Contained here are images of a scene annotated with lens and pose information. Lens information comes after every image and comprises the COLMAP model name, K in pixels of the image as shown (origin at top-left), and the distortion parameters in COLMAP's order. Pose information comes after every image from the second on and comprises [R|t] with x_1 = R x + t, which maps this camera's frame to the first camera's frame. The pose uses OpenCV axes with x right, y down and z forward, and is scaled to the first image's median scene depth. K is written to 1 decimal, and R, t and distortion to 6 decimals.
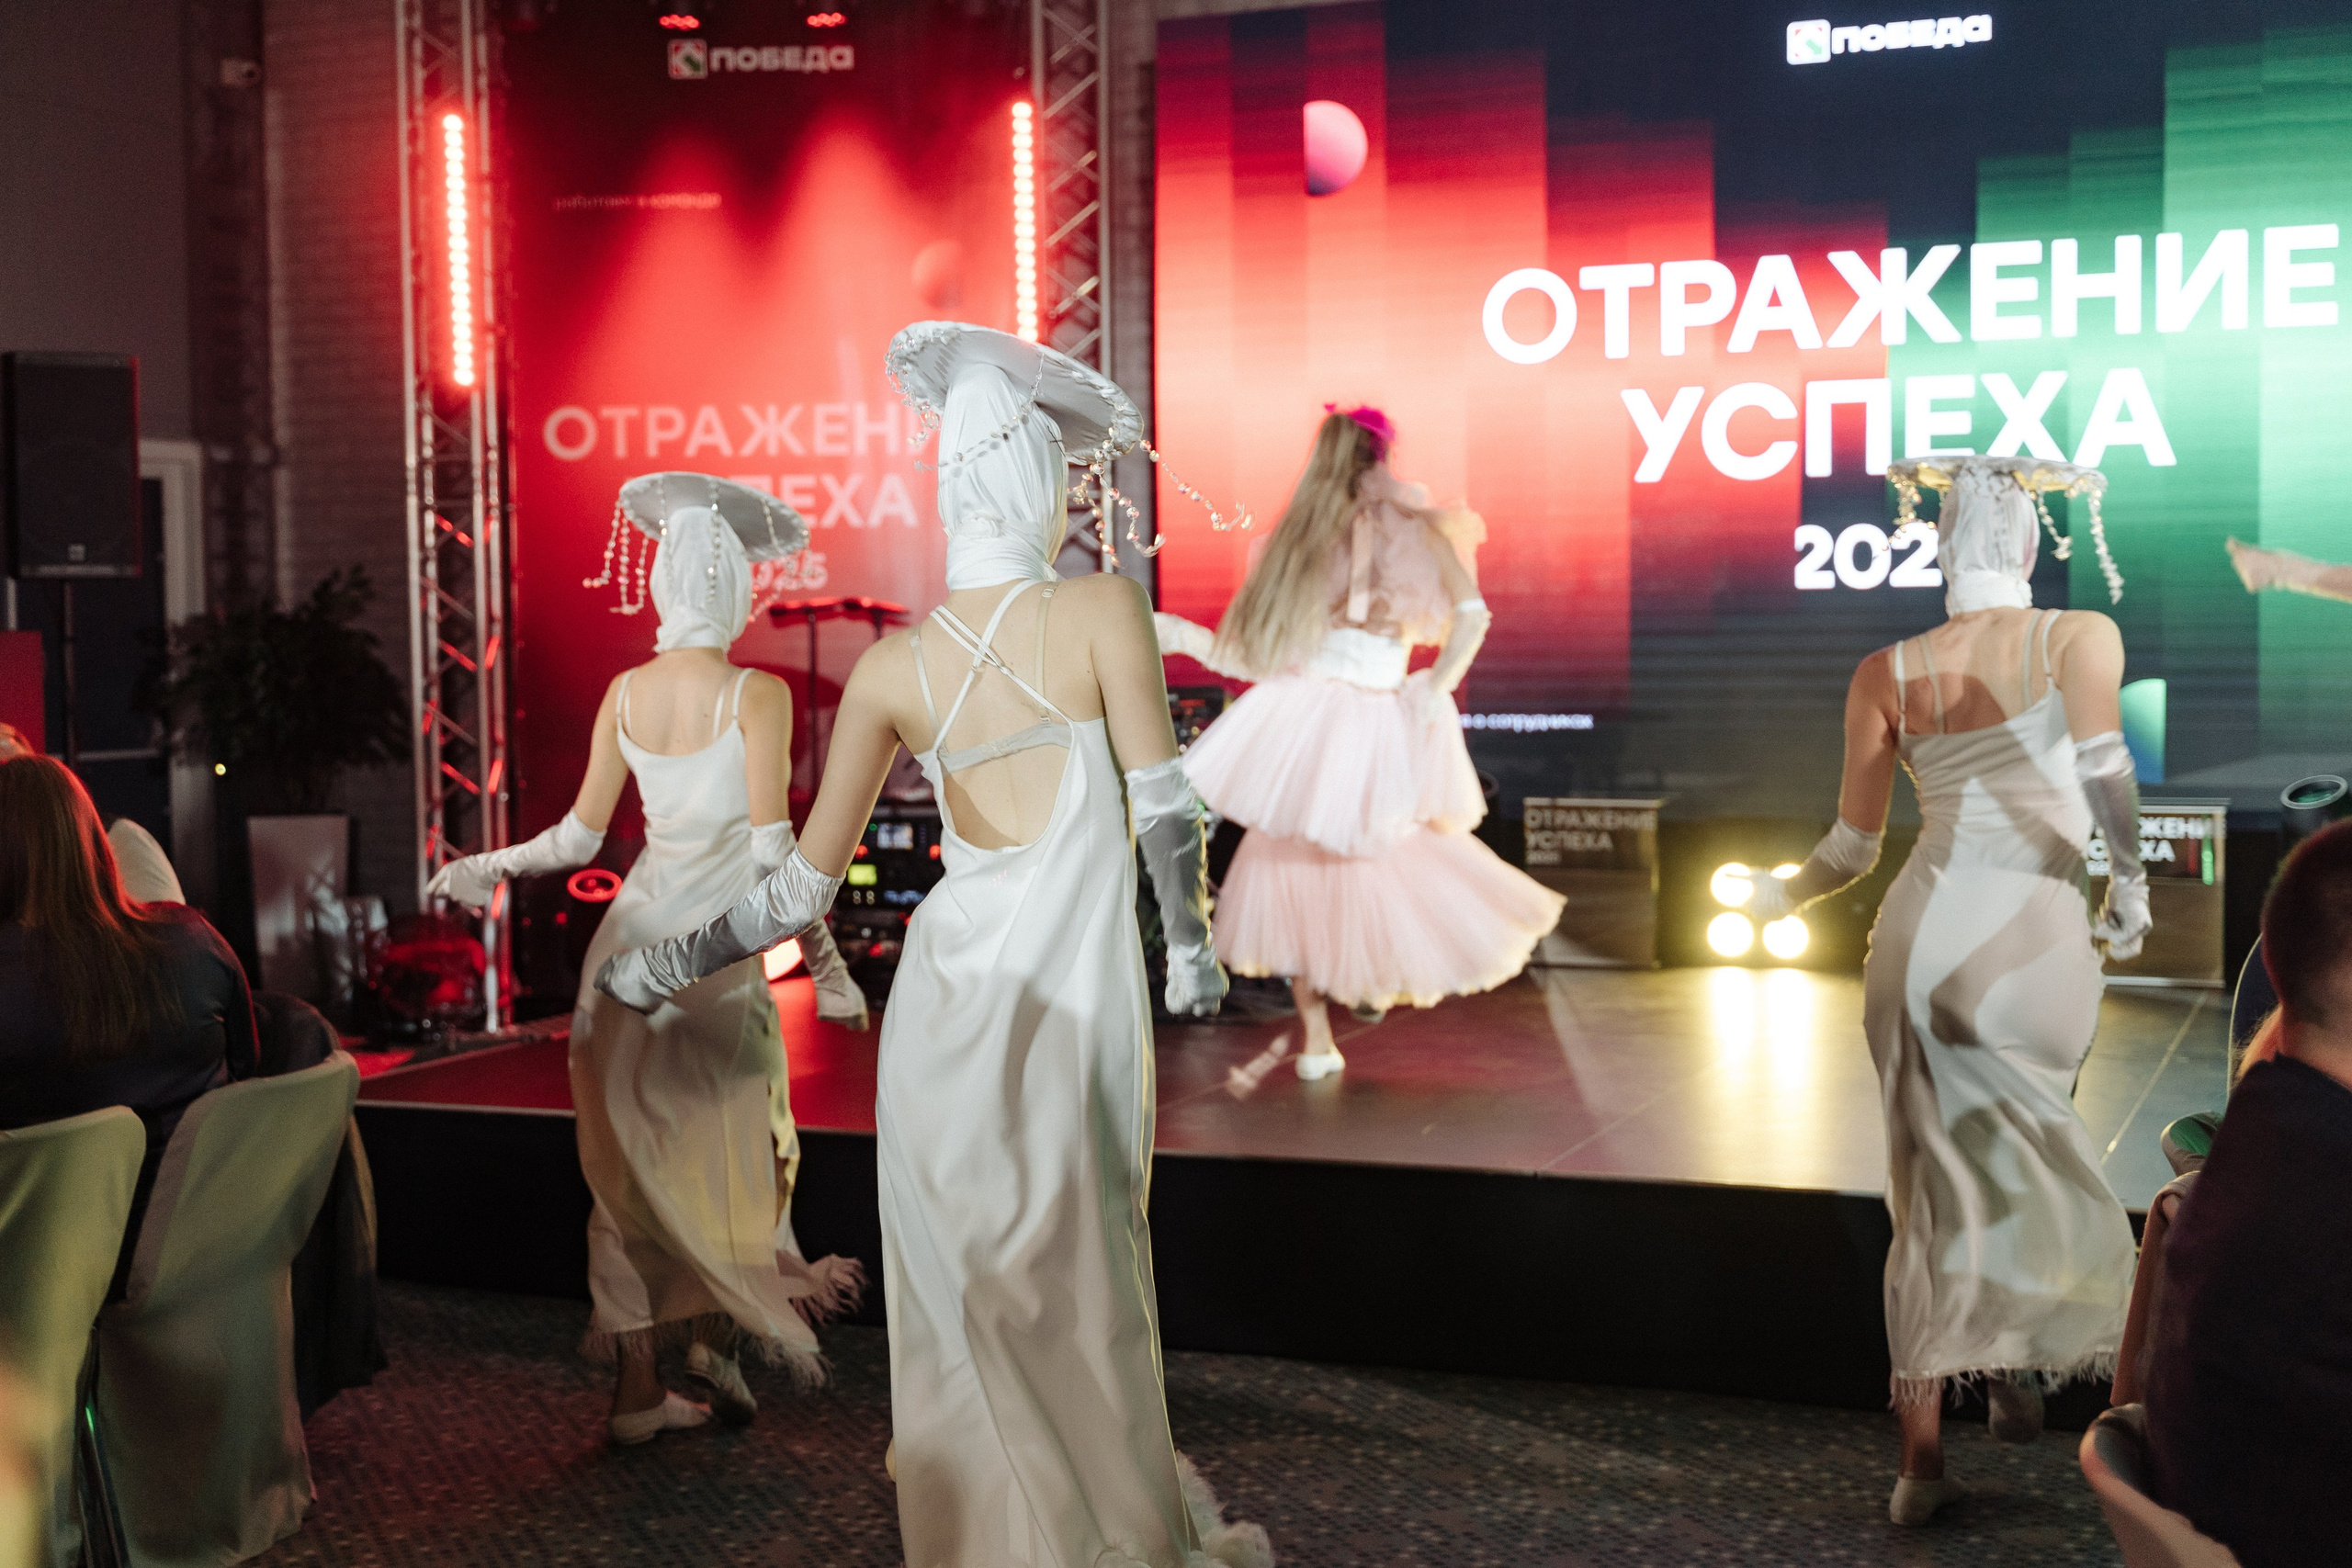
lens RADIAL K [[3030.8, 0, 1188.5], [0, 3030.8, 804.5], [0, 0, 1]] dist [-0.005809, 0.000000]
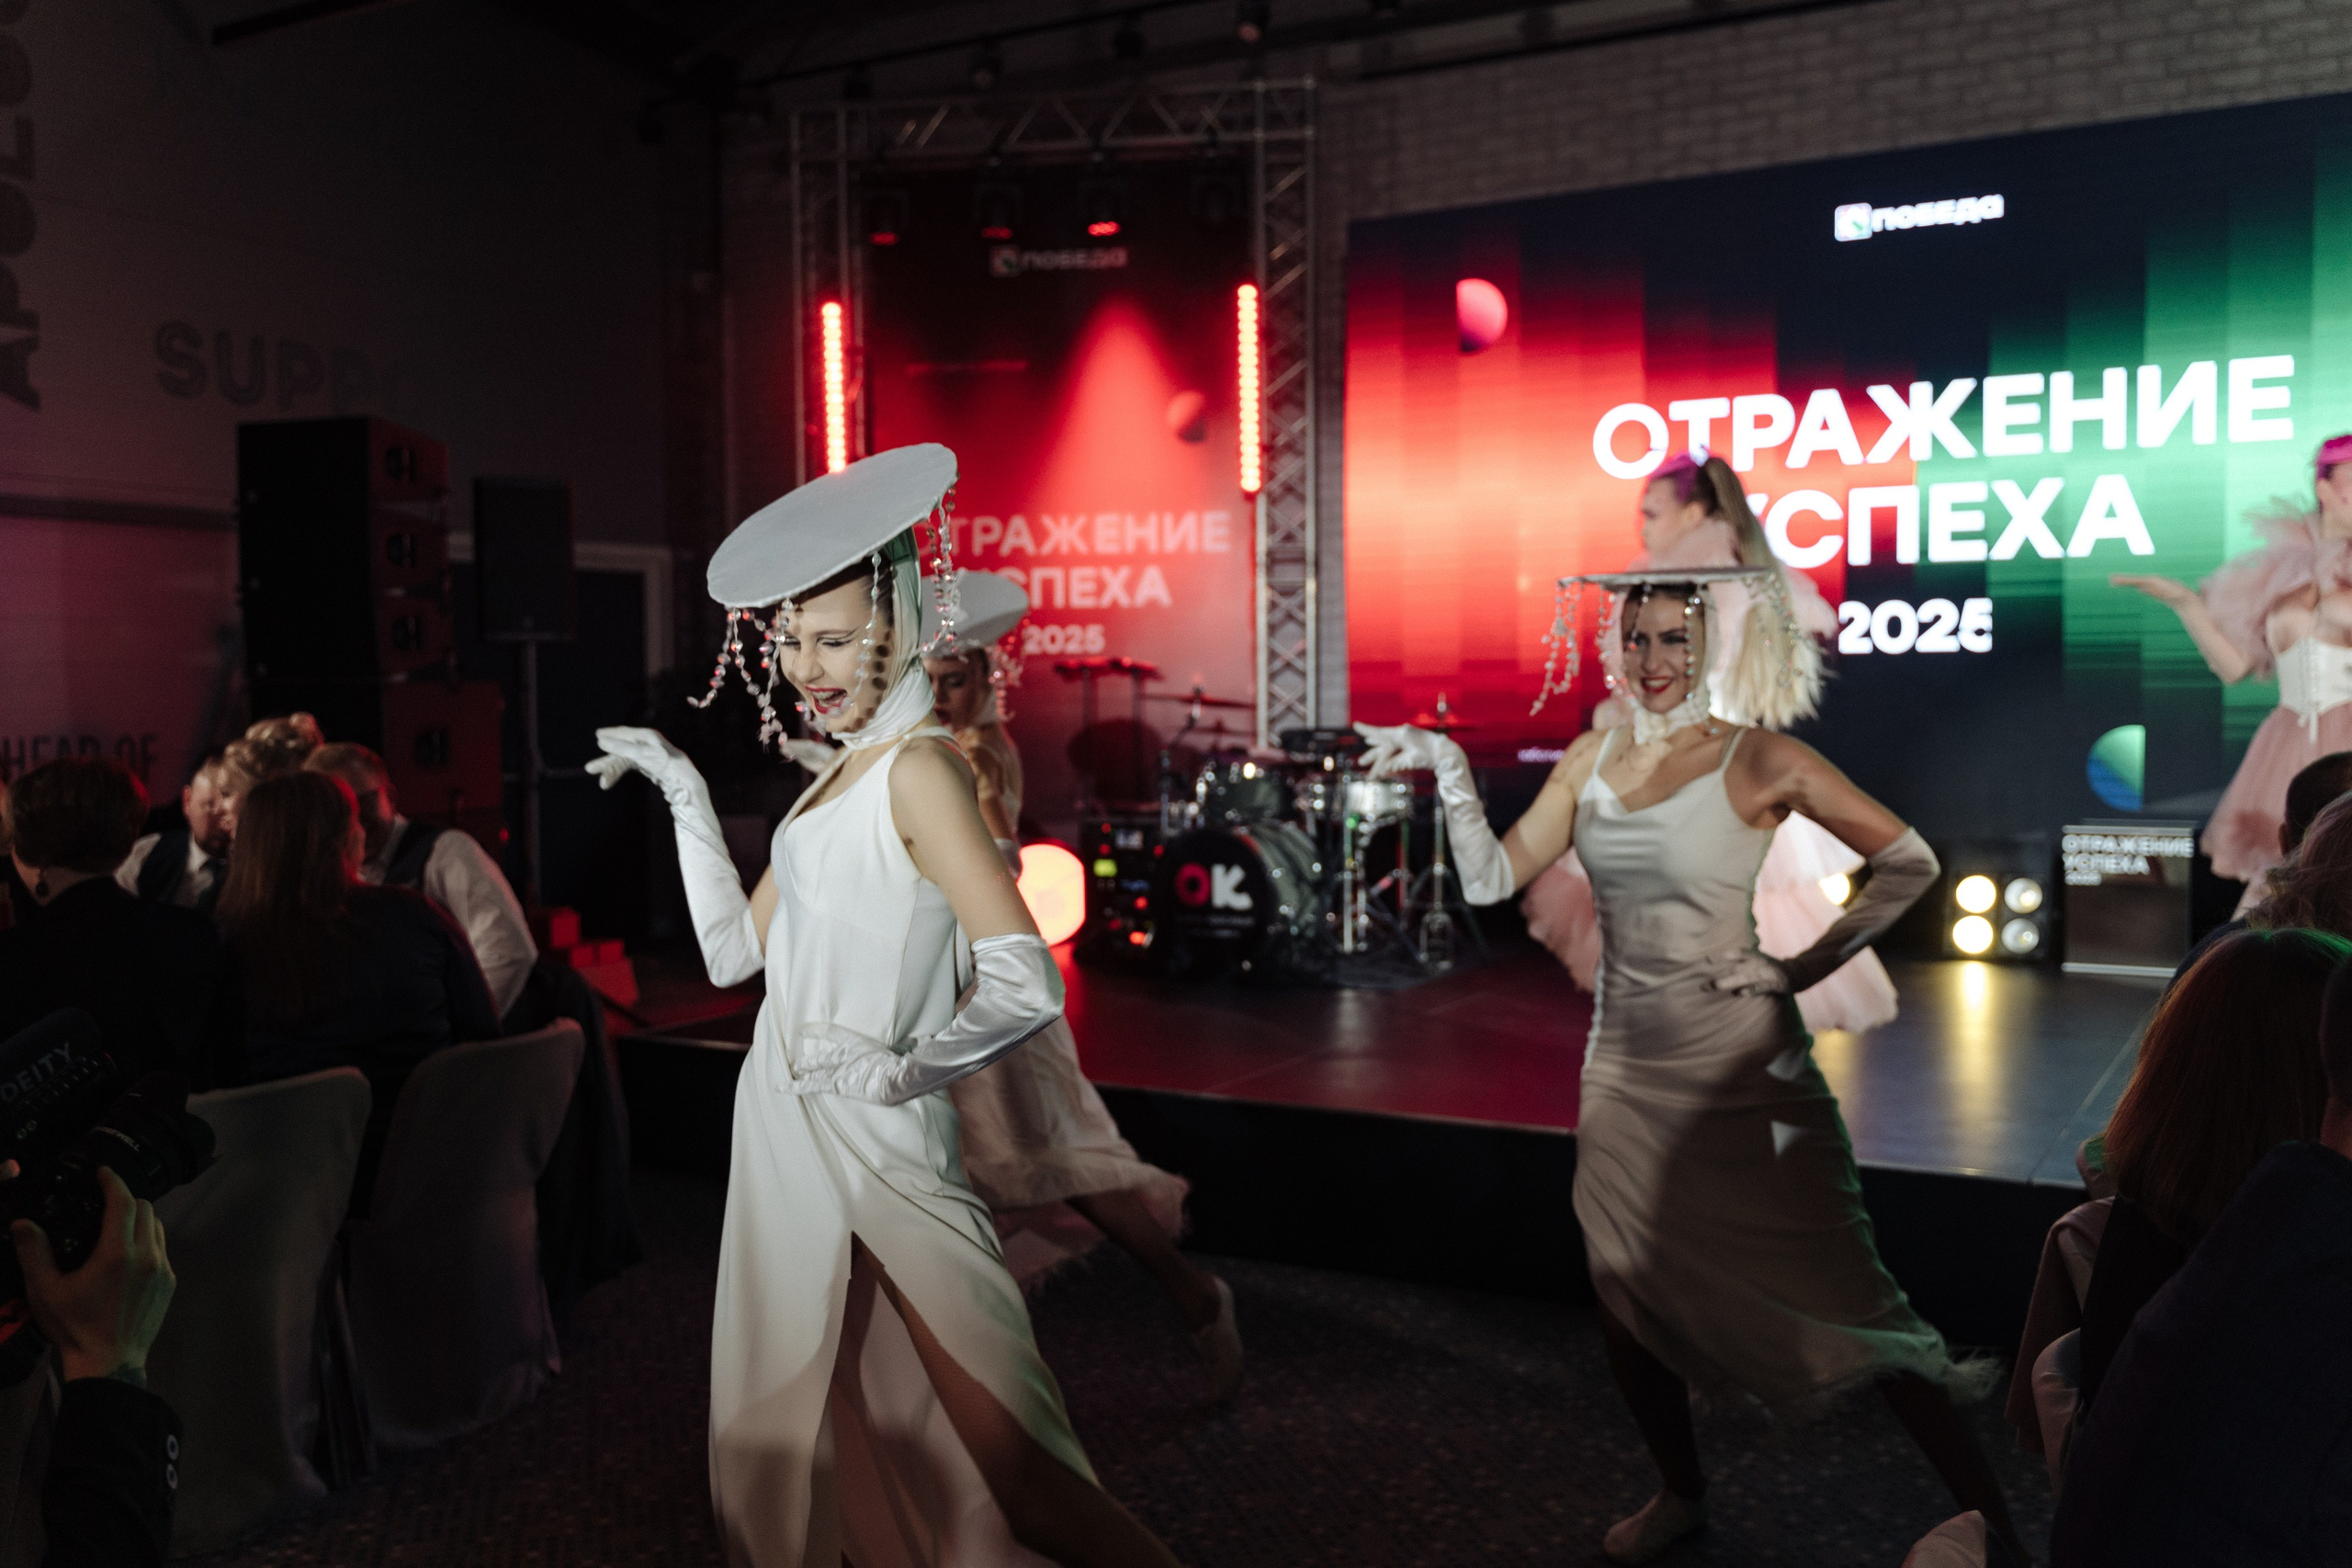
lens RADIAL K [[2092.5, 0, 1177.1], [0, 2092.5, 807.9], [0, 0, 1]] dist [-0.009474, -0.003574]
pose [[0.990961, 0.011030, -0.133697, 0.043483], [-0.010850, 0.999939, 0.002080, -0.005001], [0.133712, -0.000611, 0.991020, 0.095860]]
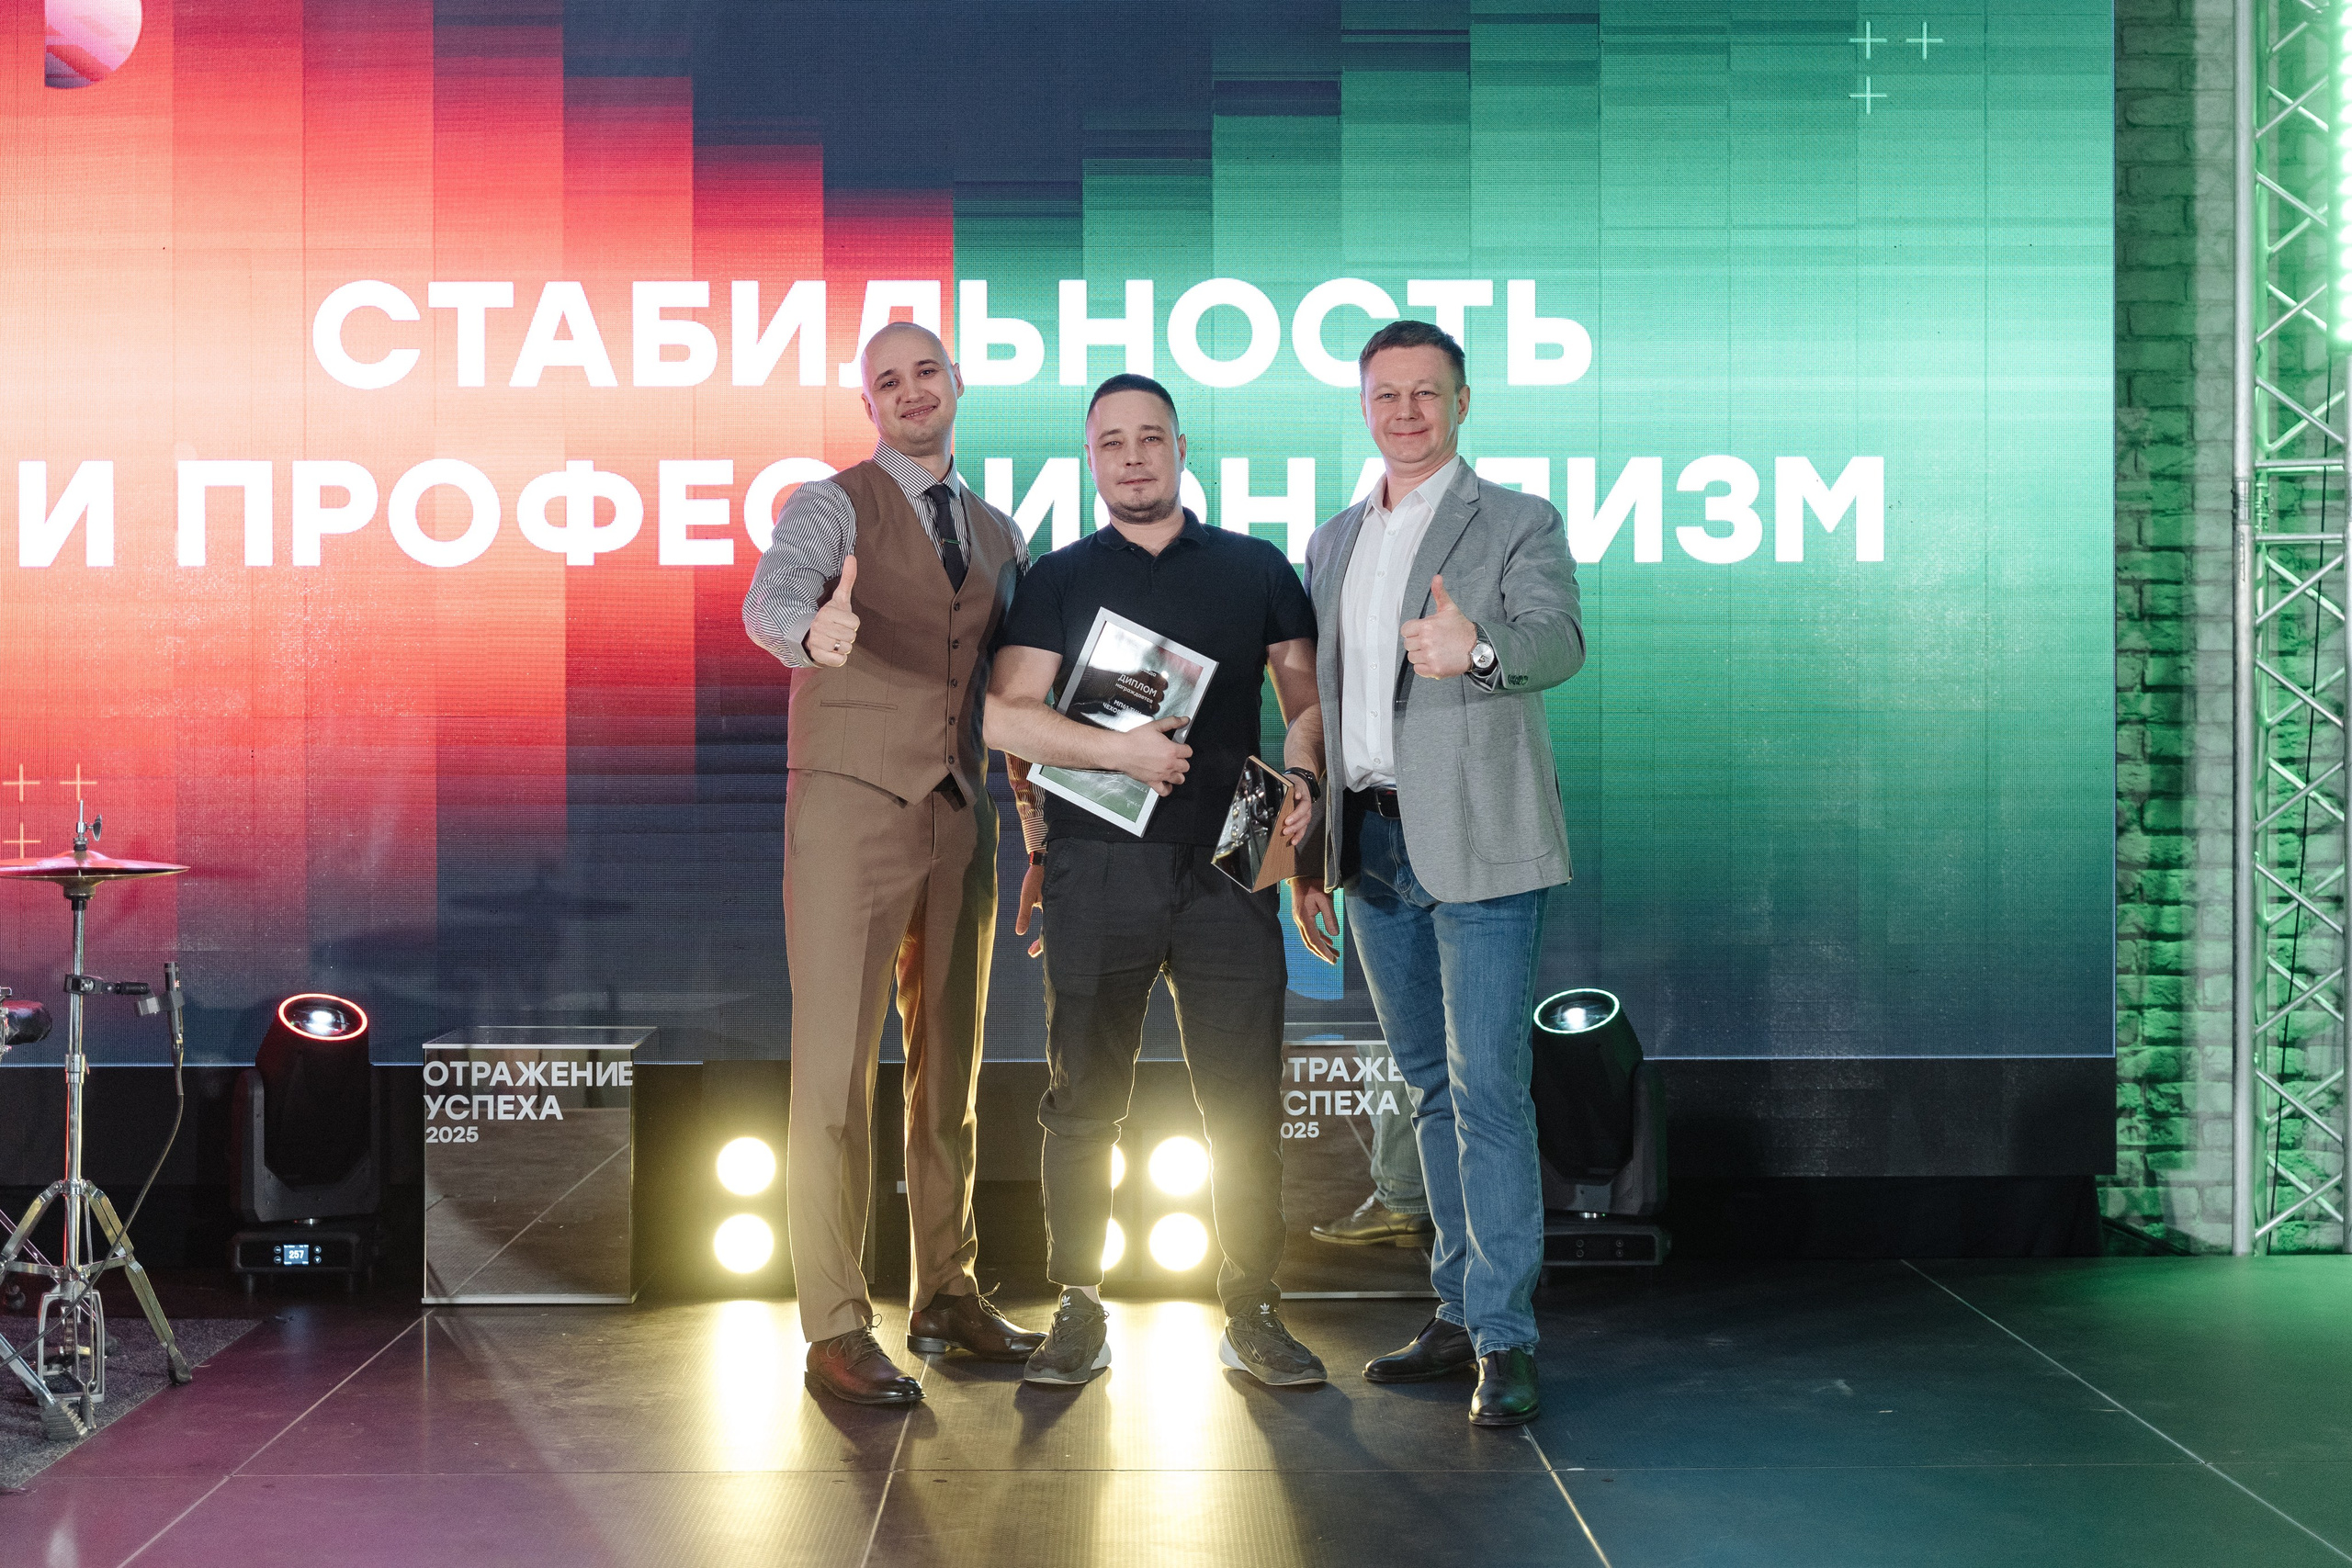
lens RADIAL K [[3328.1, 0, 1168.3], [0, 3328.1, 762.7], [0, 0, 1]] dist [-0.003542, 0.000000]
pose [[0.920051, 0.004836, 0.391769, -0.016653], [0.015752, 0.998659, -0.049321, -0.023033], [-0.391482, 0.051549, 0.918741, 0.297094]]
